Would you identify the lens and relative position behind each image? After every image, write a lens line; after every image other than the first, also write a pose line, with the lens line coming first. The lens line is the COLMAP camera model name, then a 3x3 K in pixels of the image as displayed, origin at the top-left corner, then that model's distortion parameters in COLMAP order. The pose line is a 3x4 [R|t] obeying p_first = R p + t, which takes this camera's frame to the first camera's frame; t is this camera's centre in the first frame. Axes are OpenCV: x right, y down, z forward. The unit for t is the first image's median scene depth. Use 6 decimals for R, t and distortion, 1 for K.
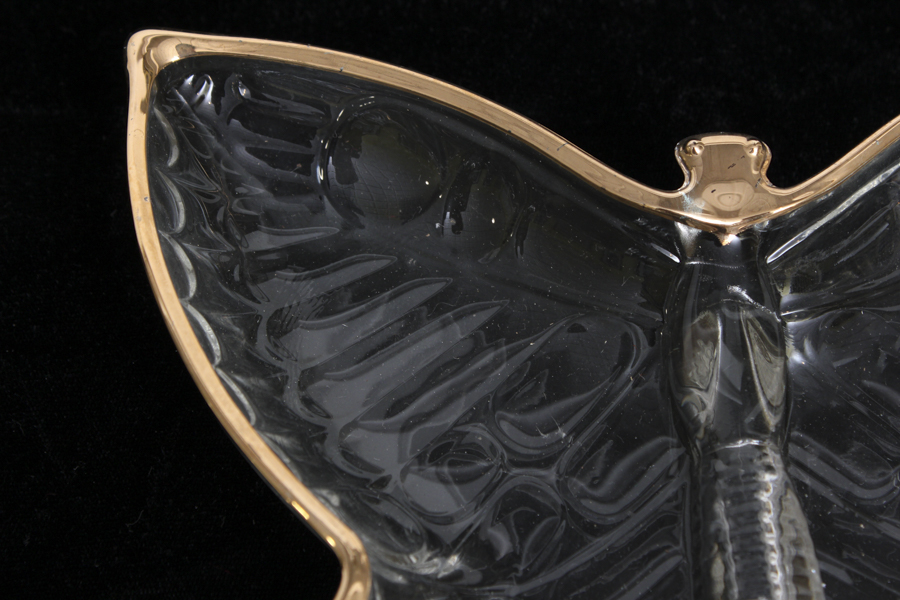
lens RADIAL K [[2225.7, 0, 447.5], [0, 2225.7, 301.8], [0, 0, 1]] dist [0.038071, 0.000000]
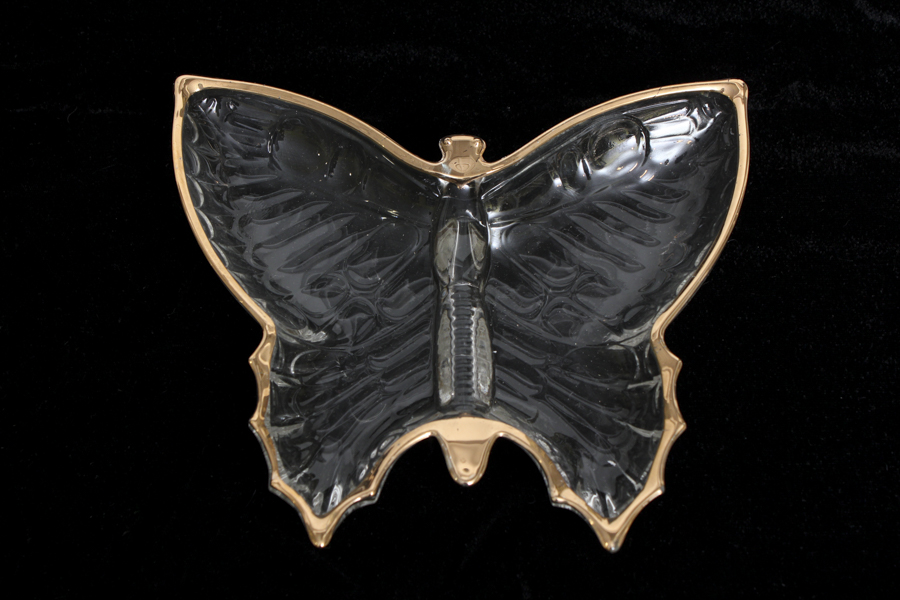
lens RADIAL K [[1714.1, 0, 451.9], [0, 1714.1, 298.7], [0, 0, 1]] dist [0.076365, 0.000000]
pose [[0.999488, 0.029328, -0.012812, 0.139189], [-0.028850, 0.998935, 0.036004, 0.018920], [0.013855, -0.035616, 0.999269, -0.590266]]
